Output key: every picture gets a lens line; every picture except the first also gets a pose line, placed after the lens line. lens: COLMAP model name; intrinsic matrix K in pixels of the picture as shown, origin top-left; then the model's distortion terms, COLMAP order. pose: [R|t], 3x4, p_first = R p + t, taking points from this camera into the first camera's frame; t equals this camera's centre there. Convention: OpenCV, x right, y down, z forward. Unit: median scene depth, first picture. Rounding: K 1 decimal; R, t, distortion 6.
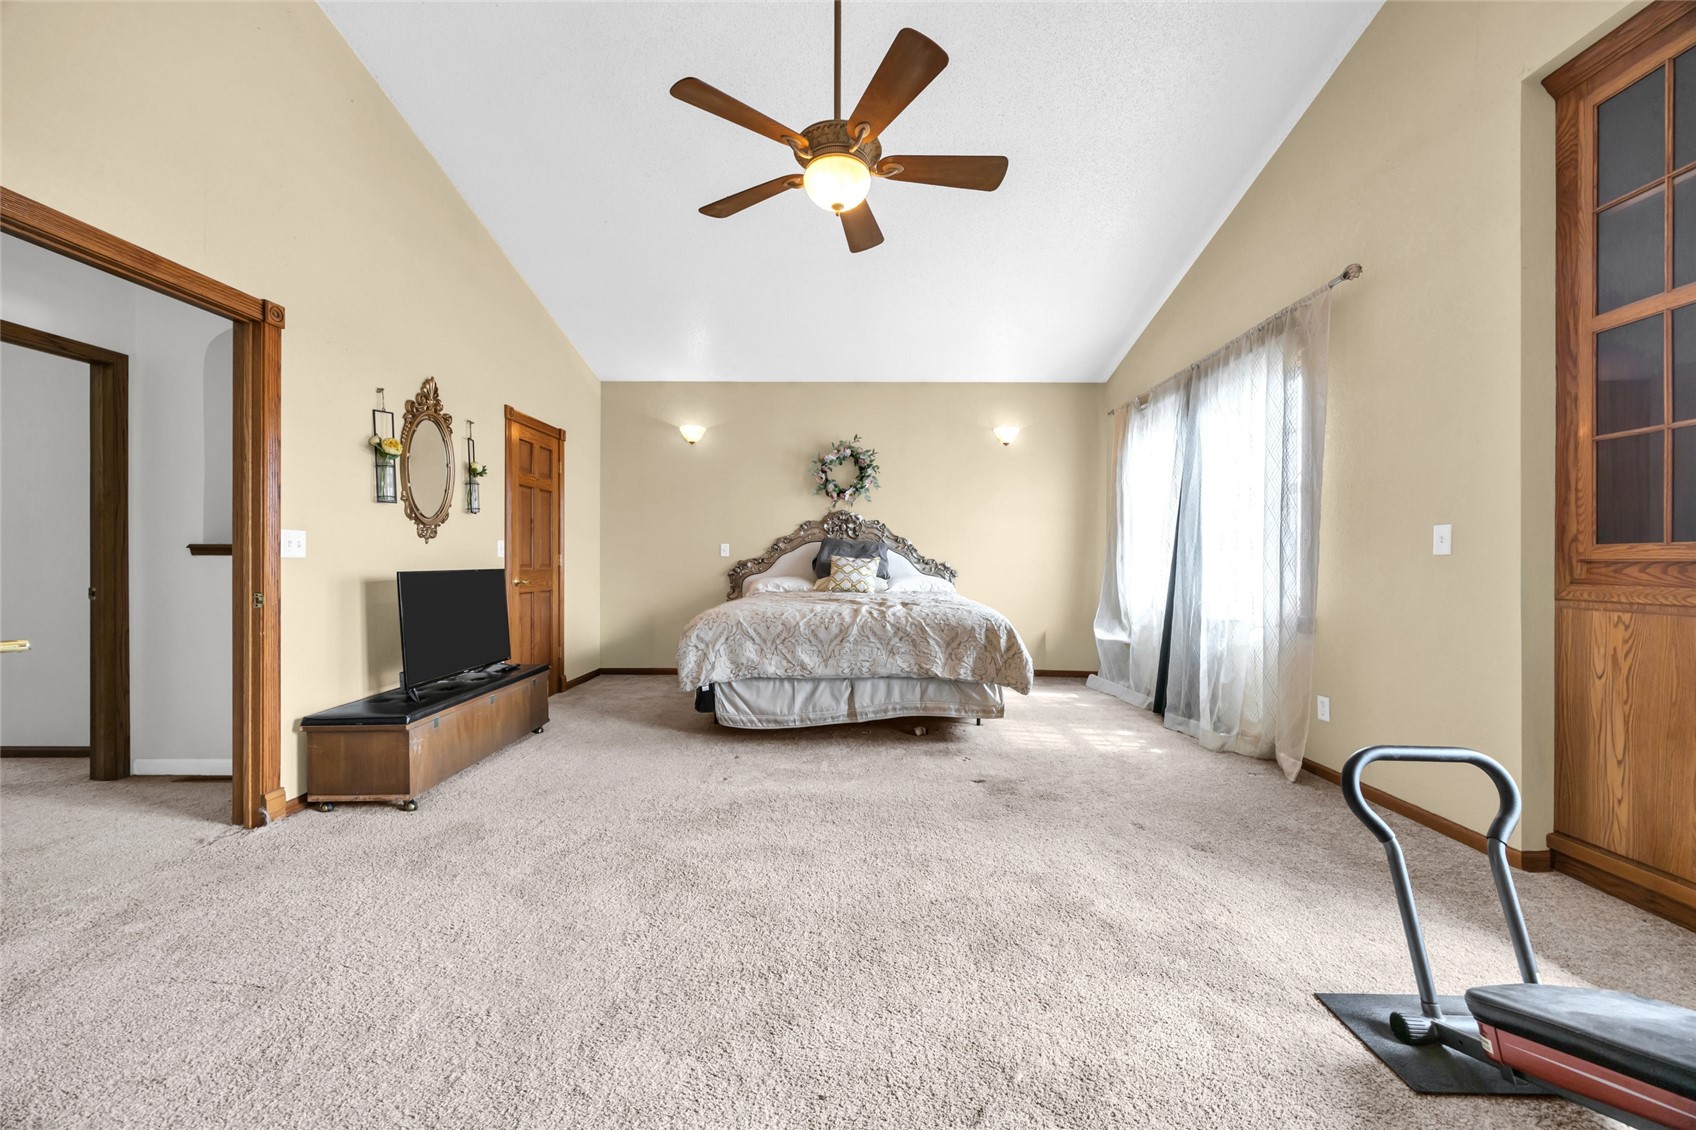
lens RADIAL K [[648.3, 0, 849.5], [0, 648.3, 562.3], [0, 0, 1]] dist [-0.001910, -0.000090]
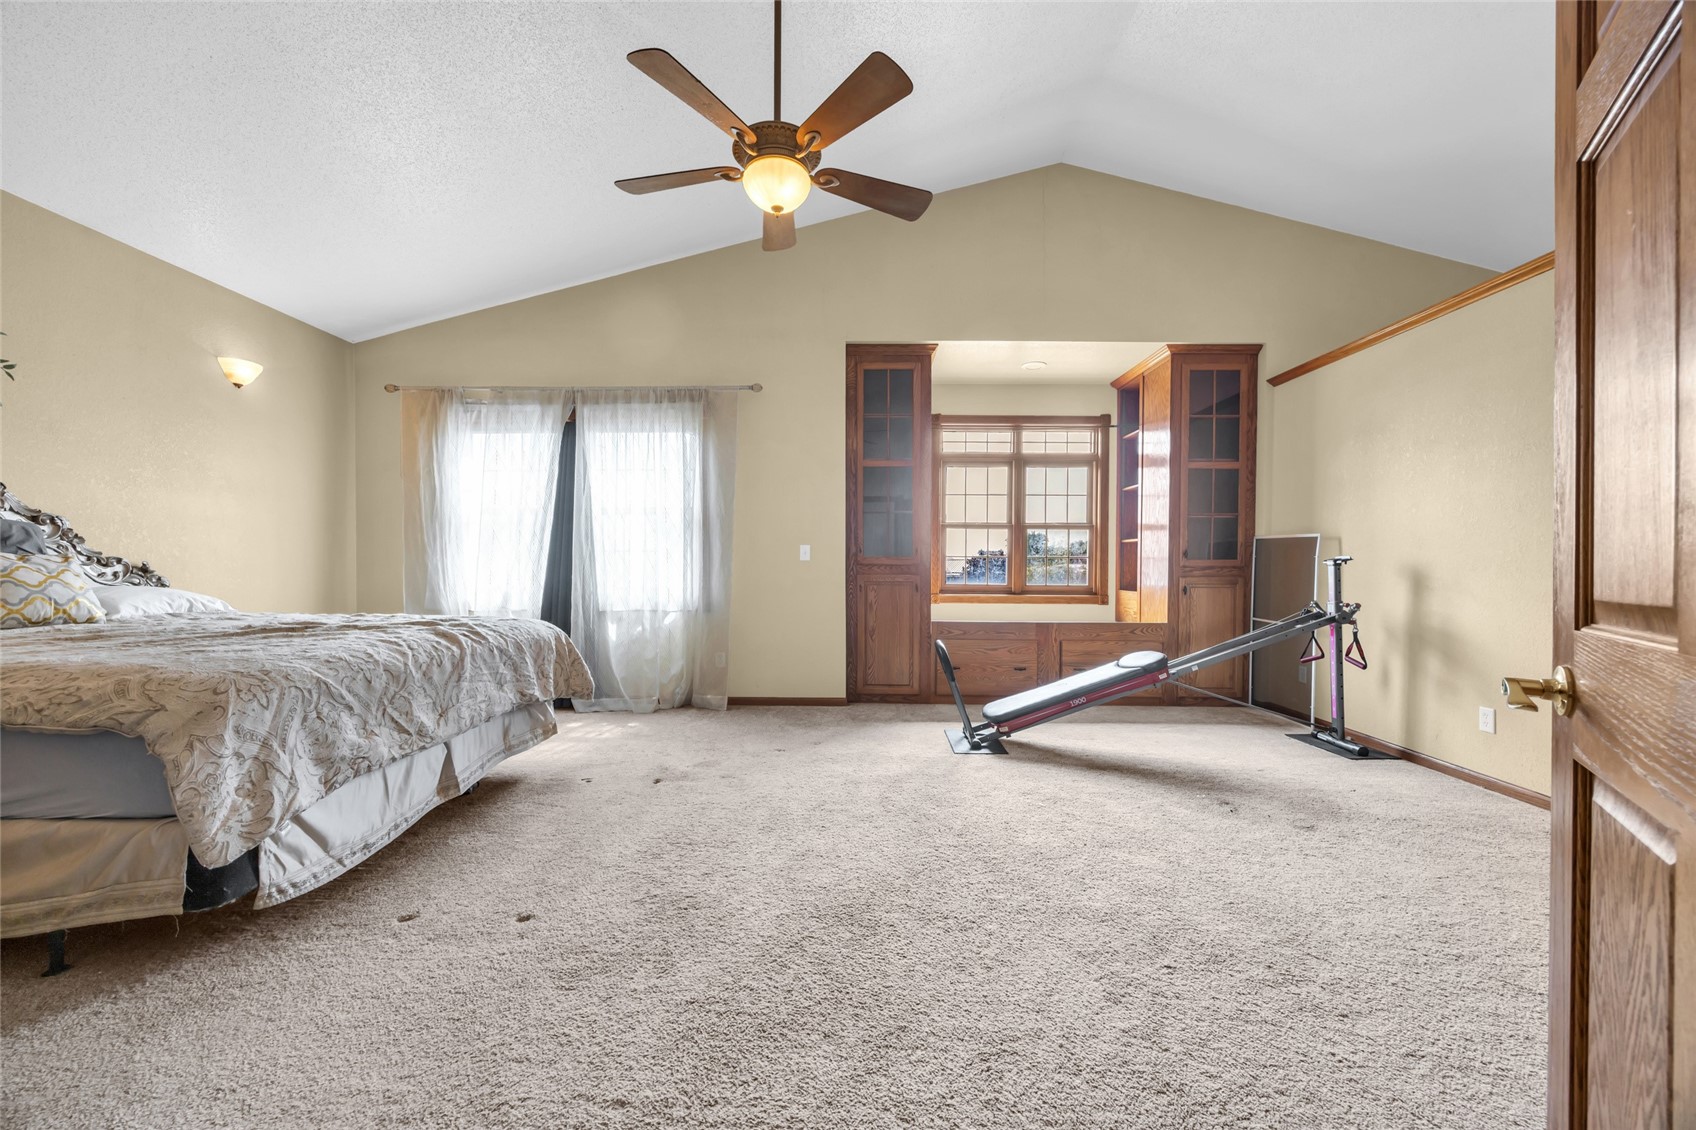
lens RADIAL K [[648.3, 0, 848.5], [0, 648.3, 569.3], [0, 0, 1]] dist [-0.001910, -0.000090]
pose [[0.005457, -0.007787, 0.999955, -0.677611], [-0.002870, 0.999965, 0.007803, -0.000673], [-0.999981, -0.002913, 0.005435, 0.585848]]
